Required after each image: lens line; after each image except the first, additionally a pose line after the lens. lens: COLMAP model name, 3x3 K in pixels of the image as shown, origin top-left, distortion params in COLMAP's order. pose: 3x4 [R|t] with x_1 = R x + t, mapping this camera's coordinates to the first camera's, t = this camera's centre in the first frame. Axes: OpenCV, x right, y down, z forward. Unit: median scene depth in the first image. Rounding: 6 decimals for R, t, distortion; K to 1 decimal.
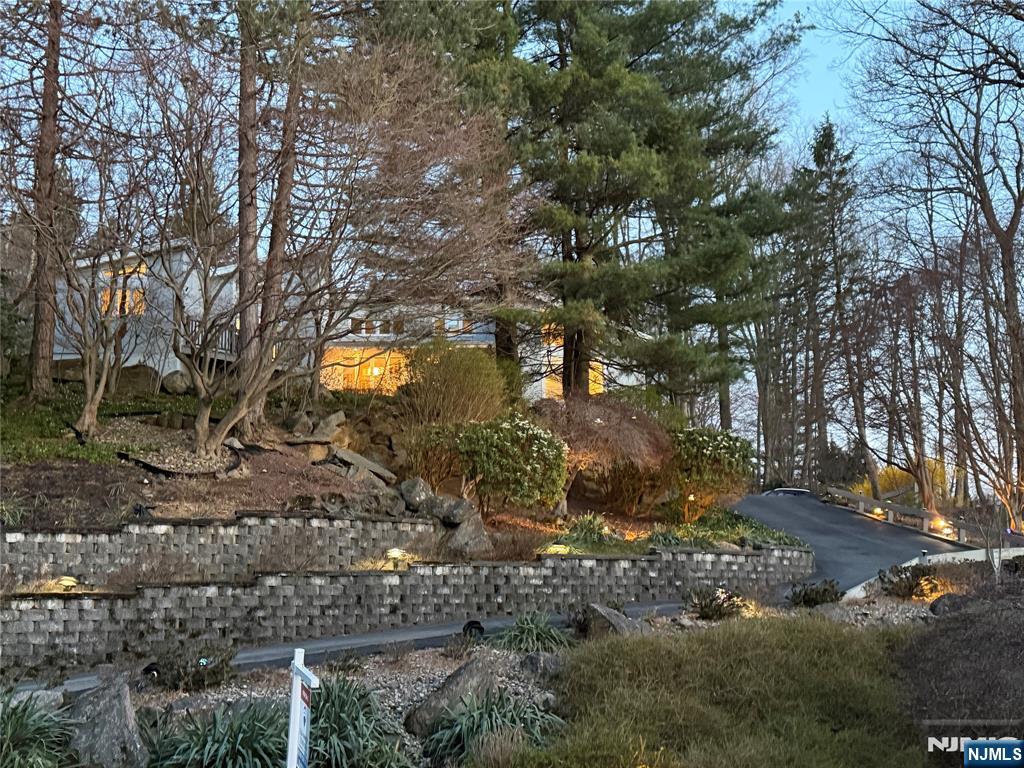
lens RADIAL K [[1228.9, 0, 512.0], [0, 1228.9, 384.0], [0, 0, 1]] dist [0.171135, -0.555672]
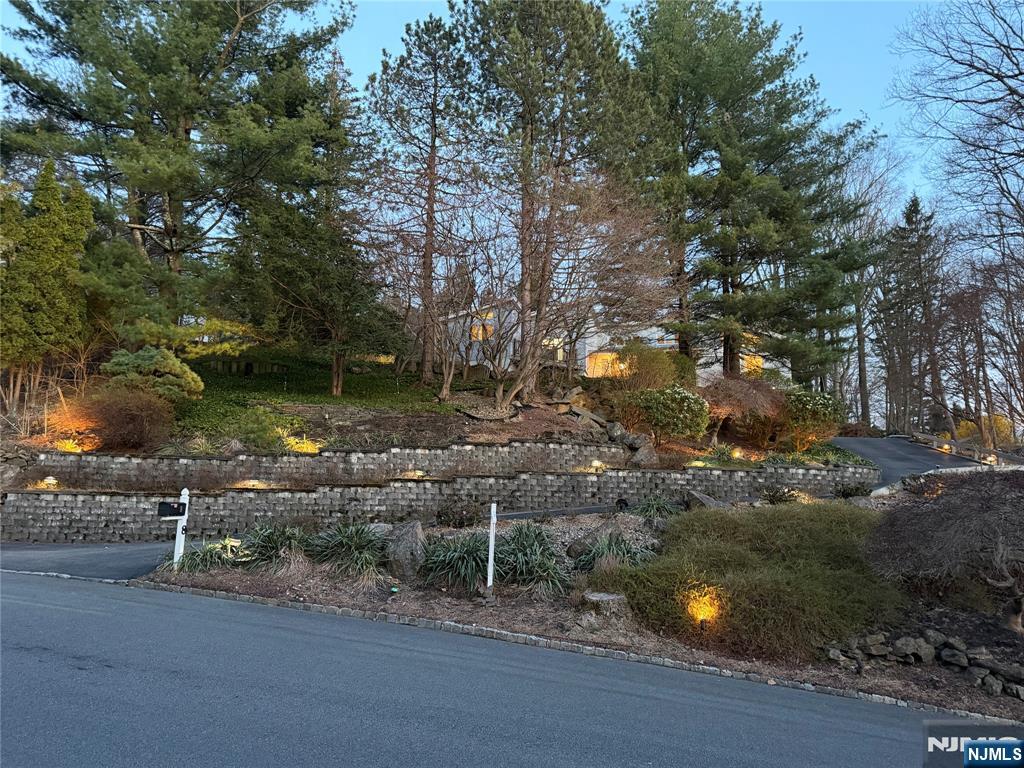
lens RADIAL K [[715.6, 0, 512.0], [0, 715.6, 384.0], [0, 0, 1]] dist [-0.000243, -0.008823]
pose [[0.946492, -0.022242, -0.321961, 0.114538], [0.023016, 0.999734, -0.001401, 0.021624], [0.321906, -0.006084, 0.946752, 0.001571]]
